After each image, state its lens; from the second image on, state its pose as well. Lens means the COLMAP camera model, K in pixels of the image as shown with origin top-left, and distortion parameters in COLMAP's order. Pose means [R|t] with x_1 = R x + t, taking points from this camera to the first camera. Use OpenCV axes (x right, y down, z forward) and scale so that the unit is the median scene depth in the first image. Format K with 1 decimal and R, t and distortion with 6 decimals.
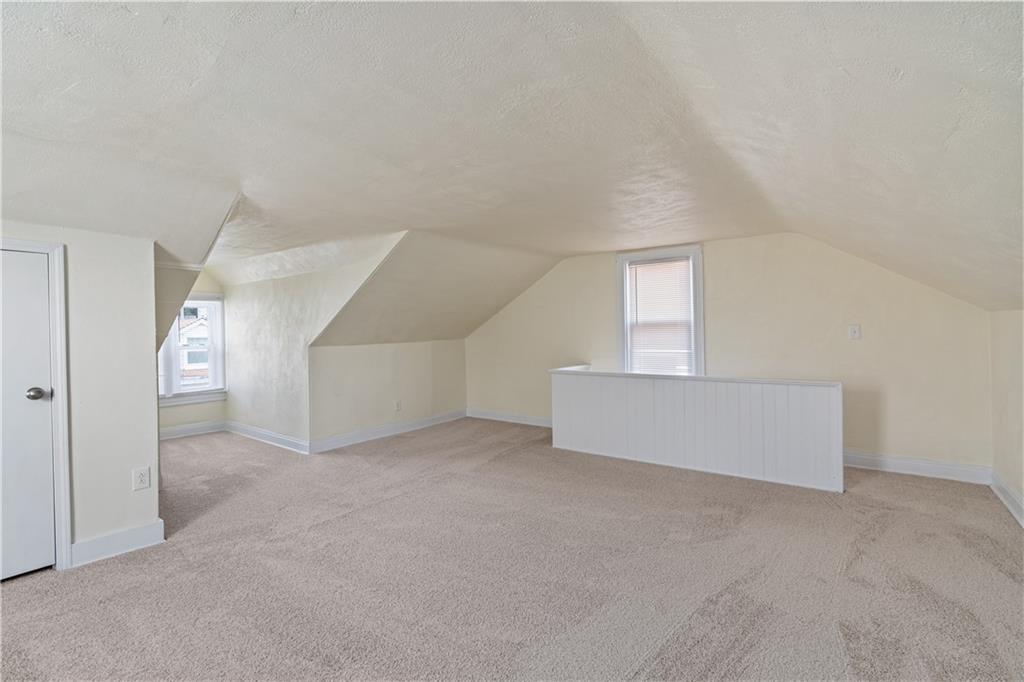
lens RADIAL K [[459.4, 0, 512.7], [0, 459.4, 338.4], [0, 0, 1]] dist [-0.008494, 0.001698]
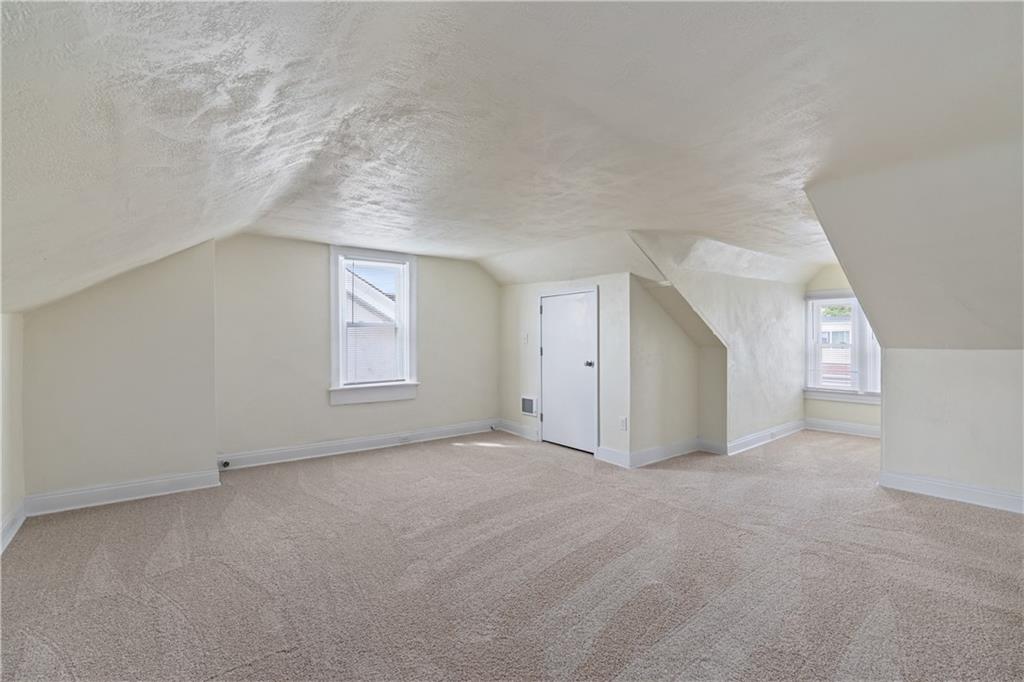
lens RADIAL K [[459.4, 0, 513.7], [0, 459.4, 337.6], [0, 0, 1]] dist [-0.008494, 0.001698]
pose [[-0.273153, 0.008493, -0.961933, 0.837273], [-0.006673, 0.999920, 0.010723, -0.008355], [0.961947, 0.009348, -0.273074, 1.071985]]
